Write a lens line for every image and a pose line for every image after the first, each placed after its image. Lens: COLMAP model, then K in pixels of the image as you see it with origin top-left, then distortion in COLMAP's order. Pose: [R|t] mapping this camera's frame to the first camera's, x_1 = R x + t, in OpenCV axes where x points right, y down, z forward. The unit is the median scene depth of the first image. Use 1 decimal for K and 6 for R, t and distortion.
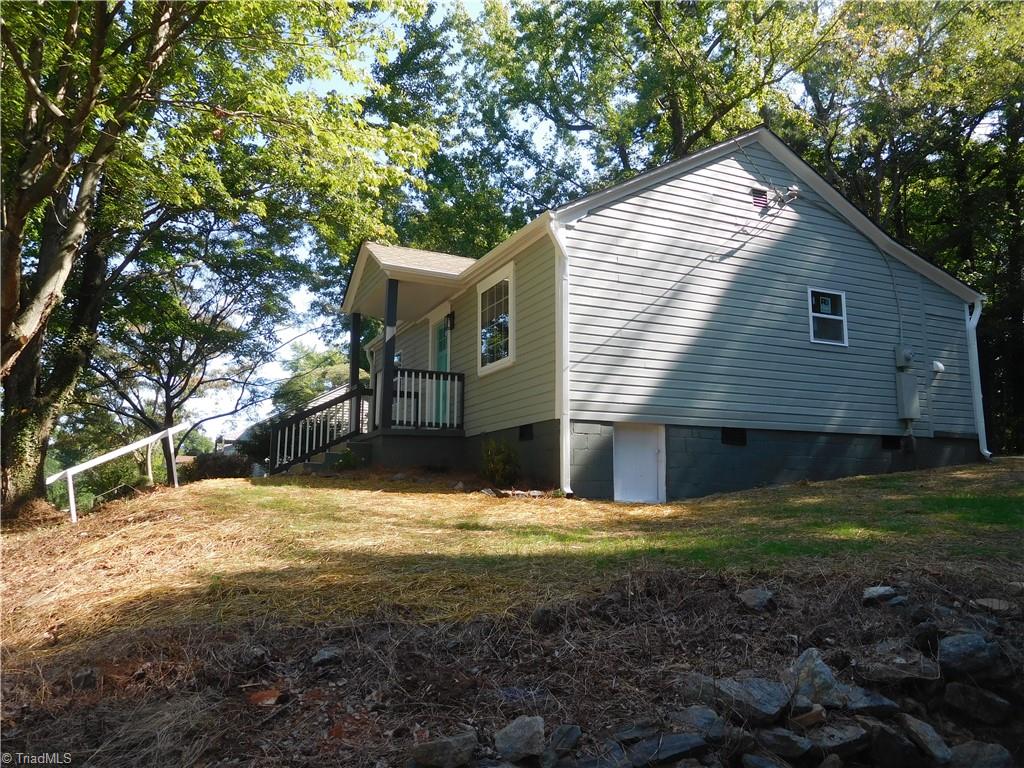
lens RADIAL K [[767.7, 0, 510.3], [0, 767.7, 388.2], [0, 0, 1]] dist [-0.028391, 0.018634]
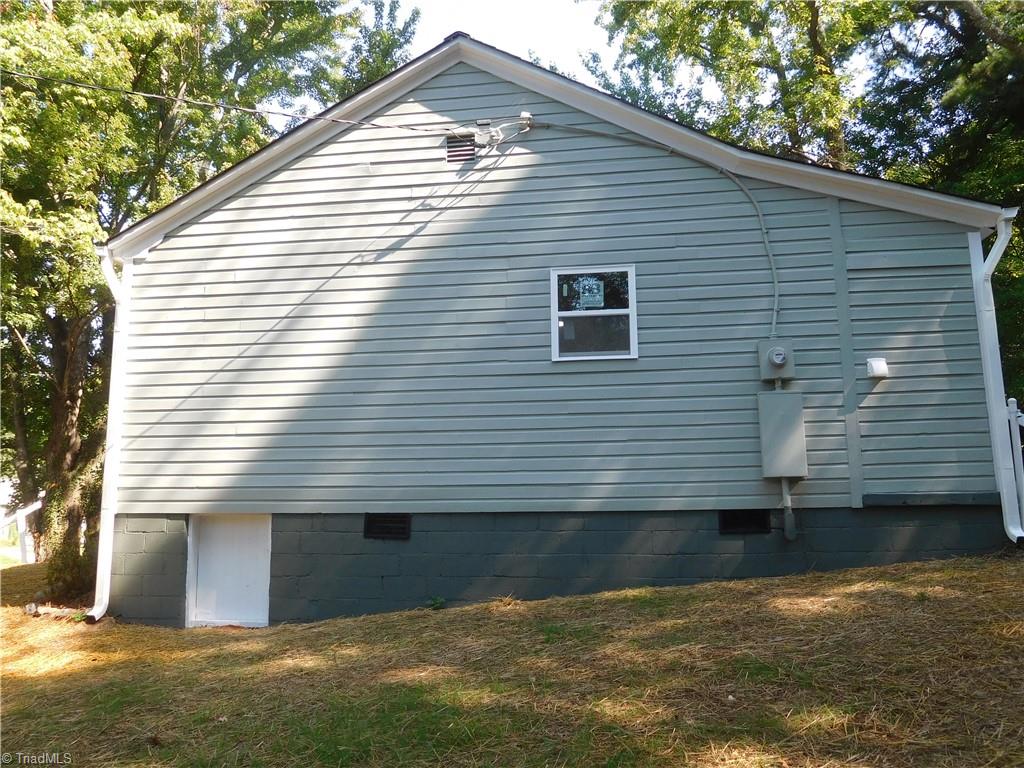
lens RADIAL K [[767.7, 0, 510.3], [0, 767.7, 388.2], [0, 0, 1]] dist [-0.028391, 0.018634]
pose [[0.849631, -0.090876, -0.519488, 0.683090], [0.086555, 0.995713, -0.032622, -0.022167], [0.520226, -0.017248, 0.853855, 0.469359]]
